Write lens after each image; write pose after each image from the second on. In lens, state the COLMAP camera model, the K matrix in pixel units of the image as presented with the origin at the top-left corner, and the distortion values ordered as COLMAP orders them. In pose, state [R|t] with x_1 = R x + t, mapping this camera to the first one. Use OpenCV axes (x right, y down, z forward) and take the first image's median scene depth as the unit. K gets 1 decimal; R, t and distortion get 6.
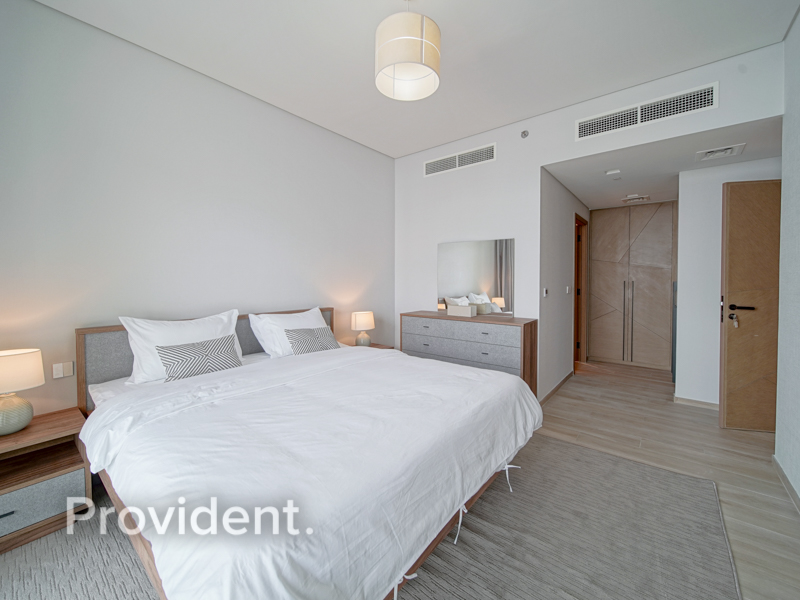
lens RADIAL K [[324.1, 0, 397.9], [0, 324.1, 284.1], [0, 0, 1]] dist [0.002599, 0.000165]
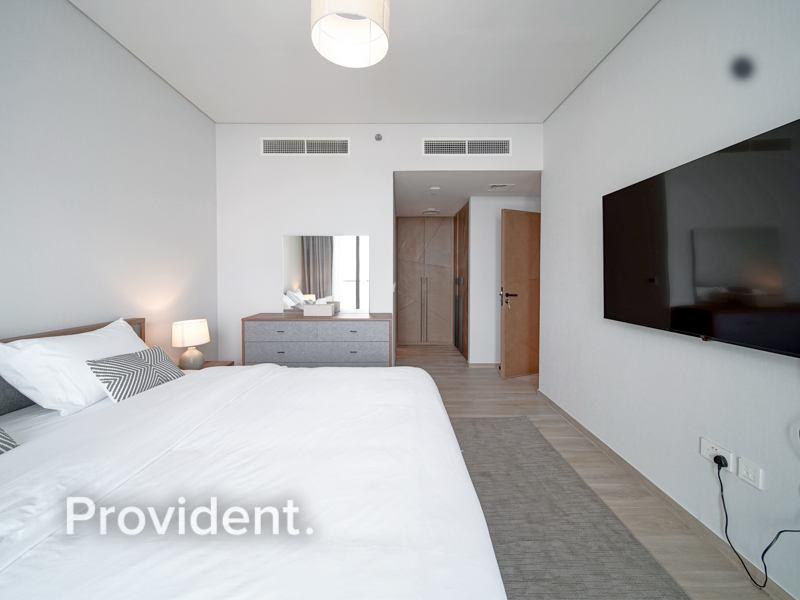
lens RADIAL K [[324.1, 0, 397.9], [0, 324.1, 284.1], [0, 0, 1]] dist [0.002599, 0.000165]
pose [[0.779483, -0.016702, 0.626201, -0.215081], [0.010143, 0.999850, 0.014042, -0.003275], [-0.626342, -0.004594, 0.779535, 0.139687]]
